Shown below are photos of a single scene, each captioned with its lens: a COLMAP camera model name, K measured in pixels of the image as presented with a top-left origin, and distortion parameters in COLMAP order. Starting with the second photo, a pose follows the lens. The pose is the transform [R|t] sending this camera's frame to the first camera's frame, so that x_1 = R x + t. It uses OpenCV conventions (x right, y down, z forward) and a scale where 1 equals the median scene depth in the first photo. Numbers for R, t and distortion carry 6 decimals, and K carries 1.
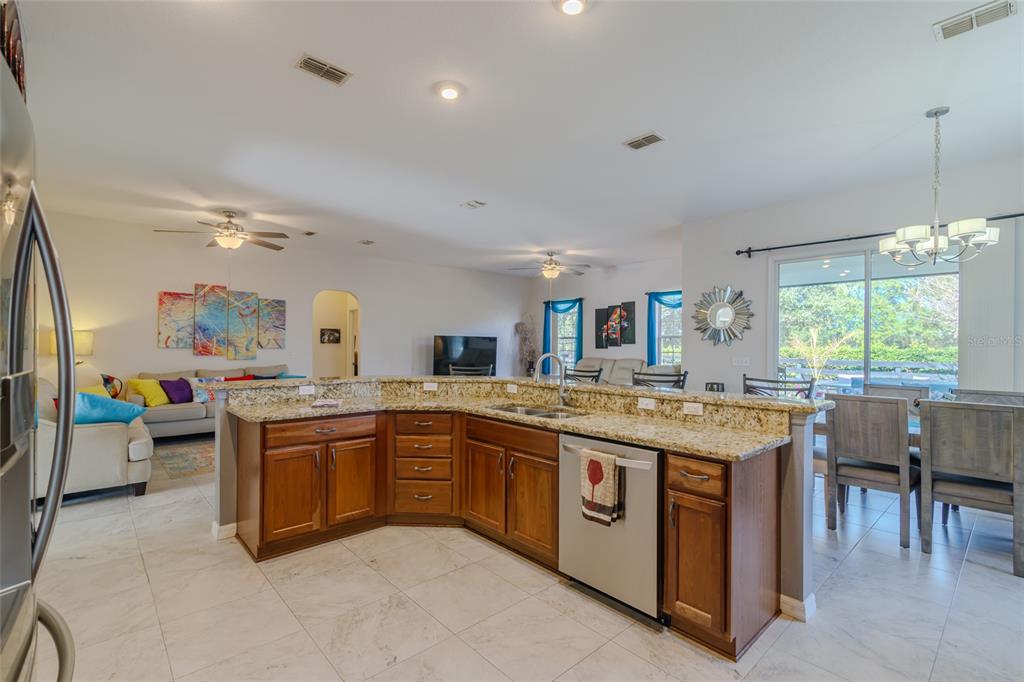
lens RADIAL K [[464.2, 0, 508.9], [0, 464.2, 345.0], [0, 0, 1]] dist [0.001173, -0.000438]
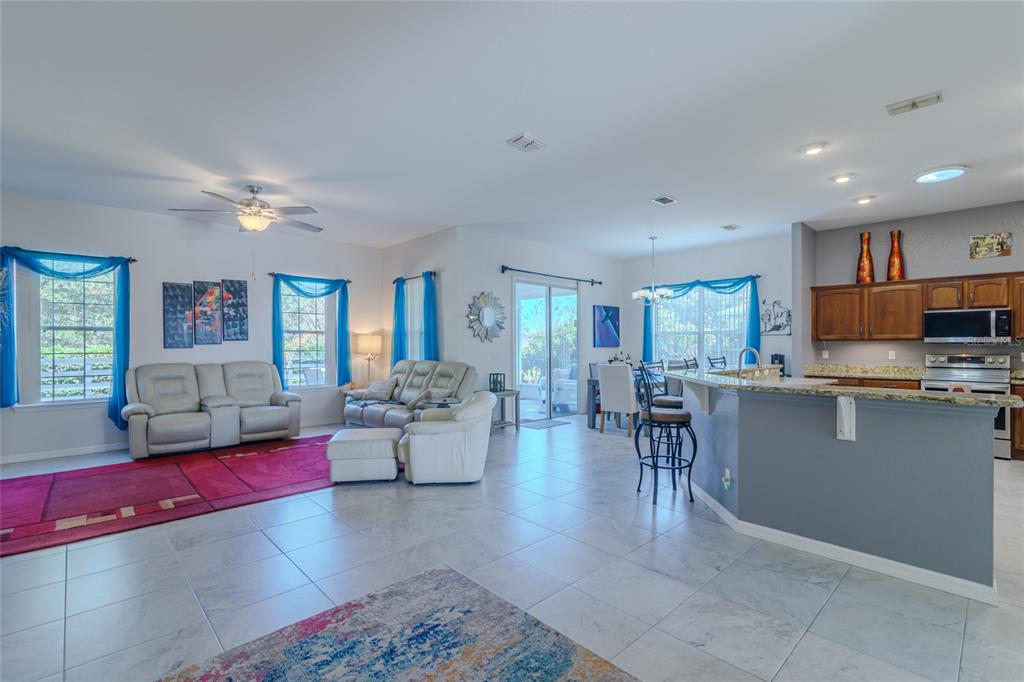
lens RADIAL K [[464.2, 0, 508.9], [0, 464.2, 345.0], [0, 0, 1]] dist [0.001173, -0.000438]
pose [[-0.028157, -0.009052, 0.999563, -0.581521], [0.001589, 0.999957, 0.009100, -0.001397], [-0.999602, 0.001845, -0.028142, 0.775588]]
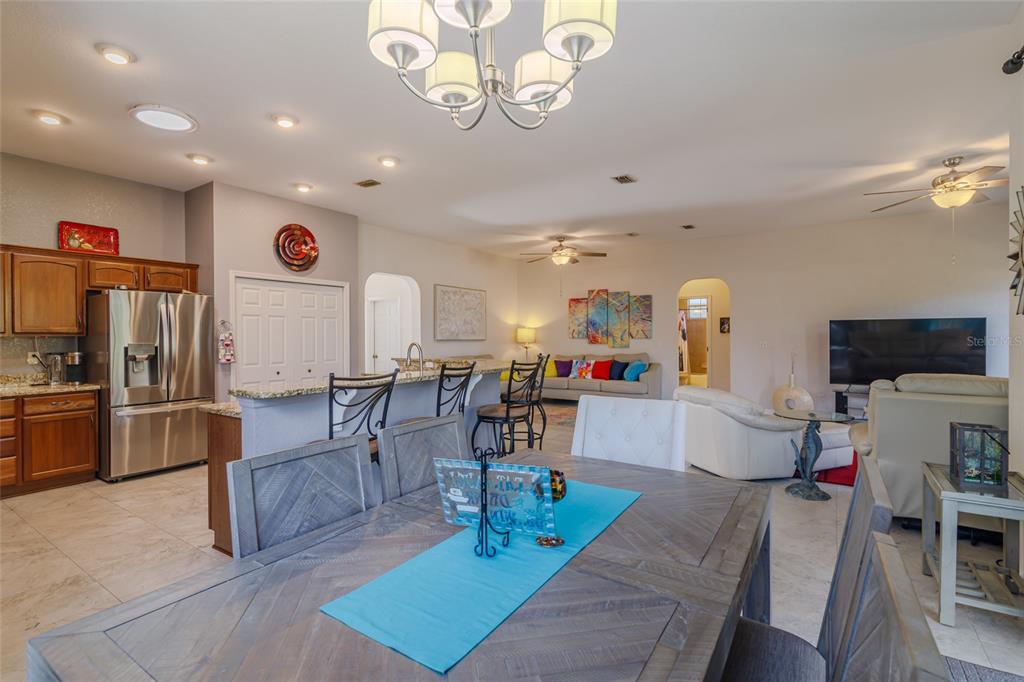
lens RADIAL K [[494.9, 0, 512.0], [0, 494.9, 341.0], [0, 0, 1]] dist [0.000207, -0.000145]
pose [[0.249082, 0.000122, -0.968482, 0.609860], [0.009529, 0.999951, 0.002576, 0.008173], [0.968436, -0.009870, 0.249069, 0.400835]]
